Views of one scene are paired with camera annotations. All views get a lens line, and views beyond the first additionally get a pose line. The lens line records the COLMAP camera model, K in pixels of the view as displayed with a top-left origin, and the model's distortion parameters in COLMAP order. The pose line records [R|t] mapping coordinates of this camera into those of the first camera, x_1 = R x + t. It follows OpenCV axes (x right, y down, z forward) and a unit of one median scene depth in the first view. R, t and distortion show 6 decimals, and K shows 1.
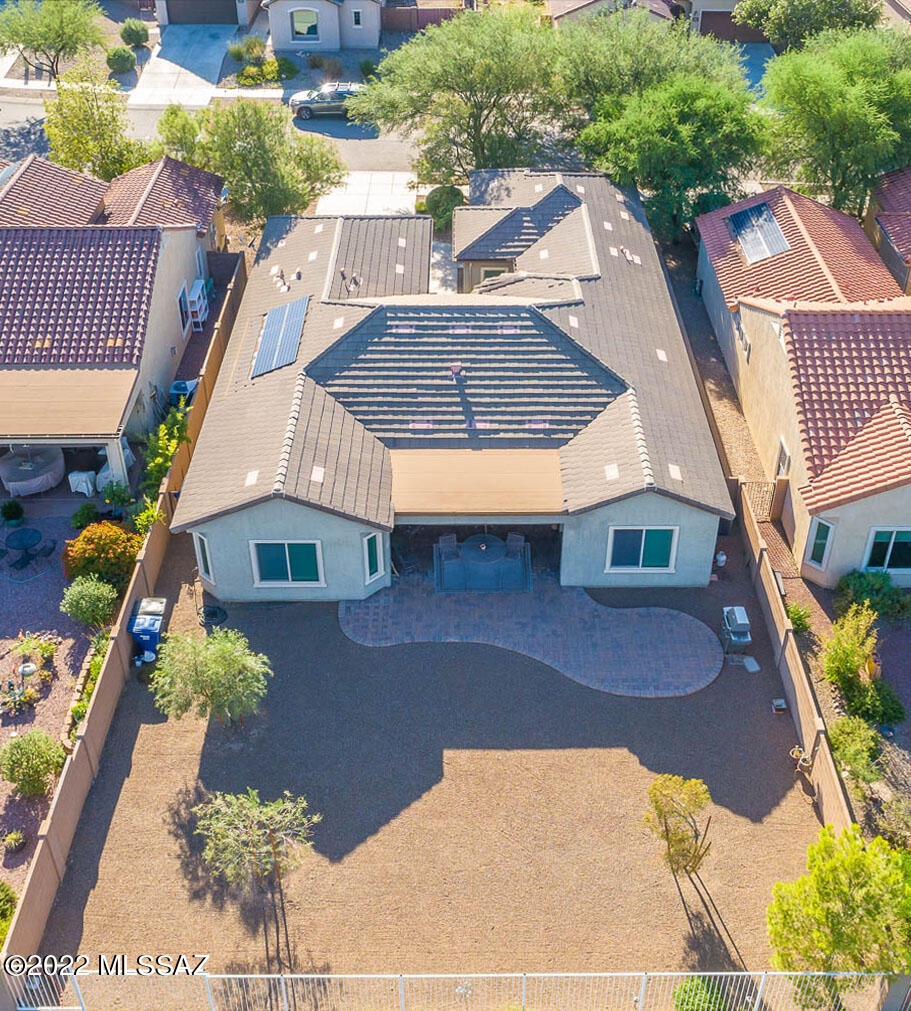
lens RADIAL K [[1395.4, 0, 455.5], [0, 1395.4, 505.5], [0, 0, 1]] dist [-0.008094, 0.001806]
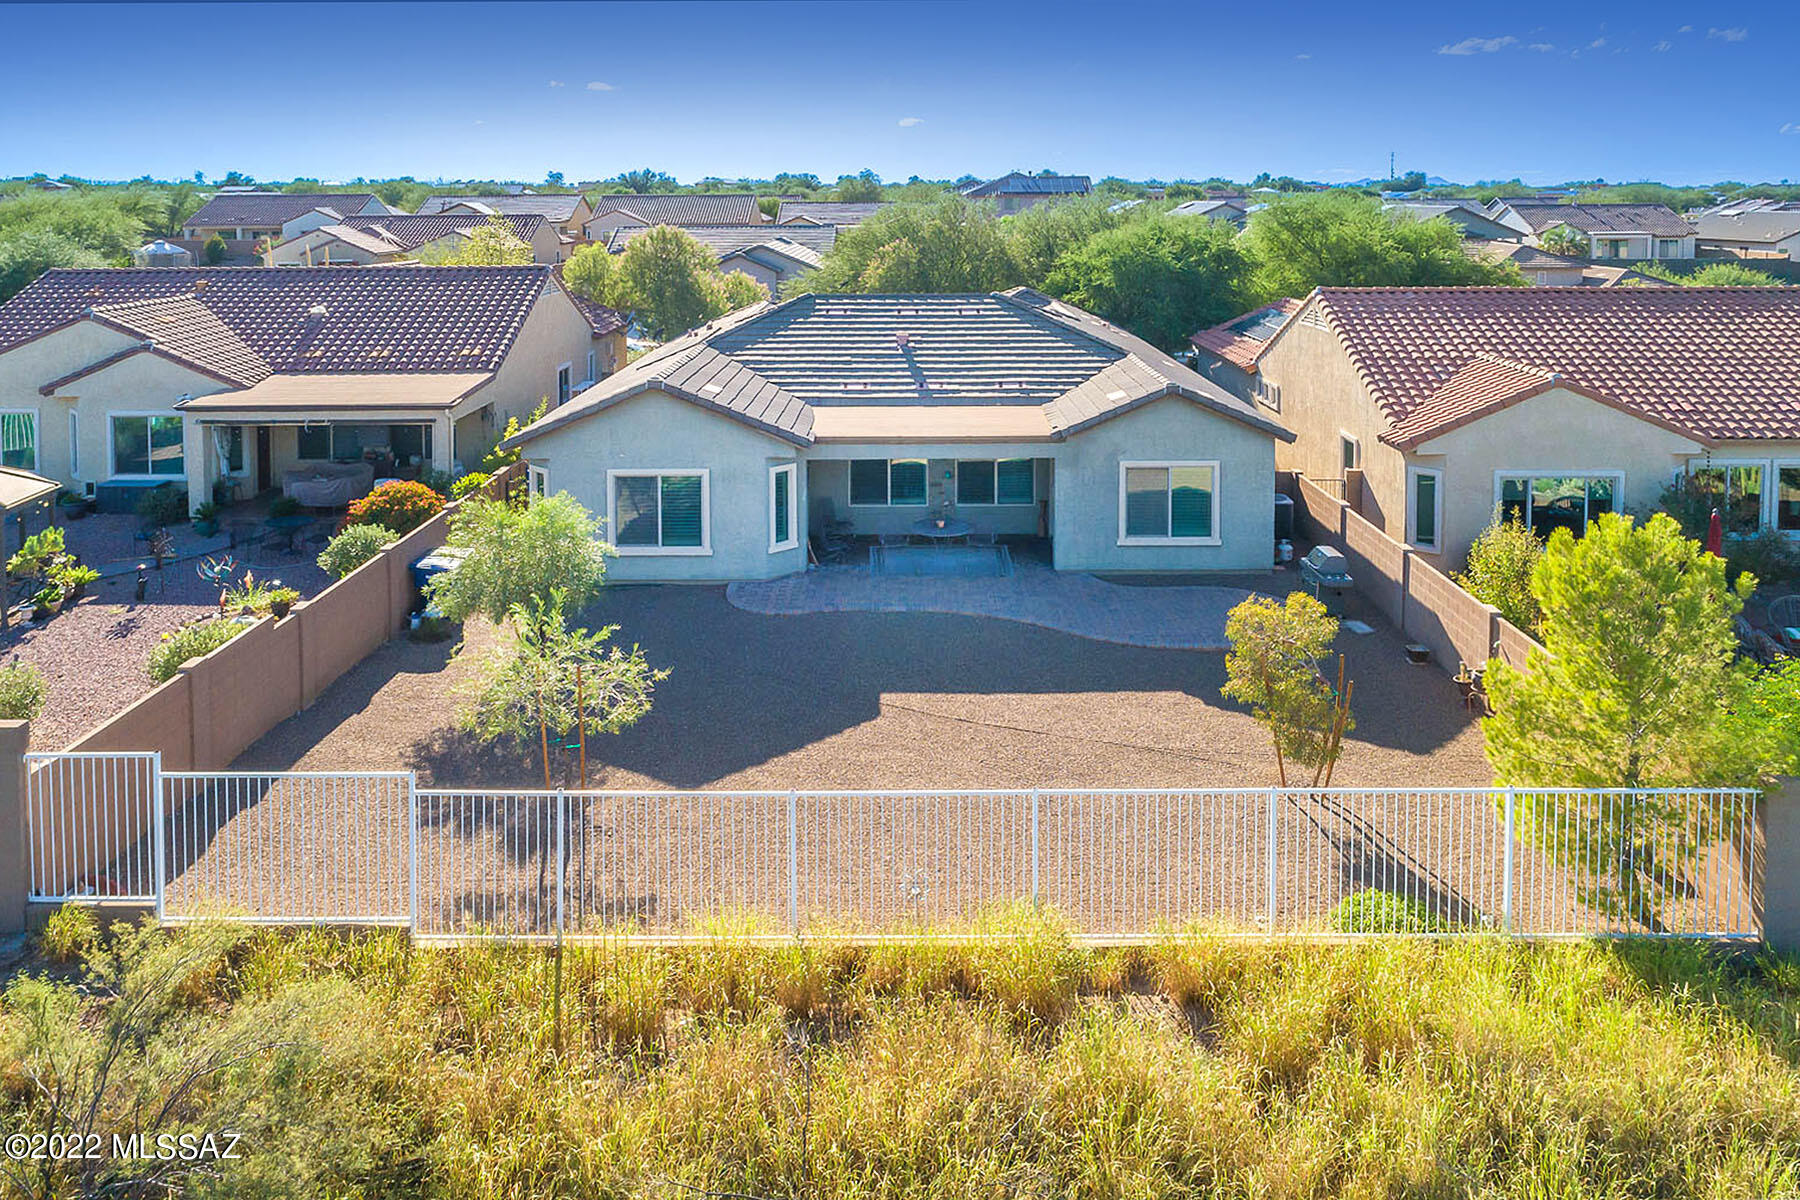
lens RADIAL K [[1478.7, 0, 873.2], [0, 1478.7, 193.0], [0, 0, 1]] dist [-0.009328, -0.002854]
pose [[0.999786, 0.002041, -0.020590, 0.000990], [-0.014163, 0.792955, -0.609116, 0.346207], [0.015084, 0.609277, 0.792814, 0.308919]]
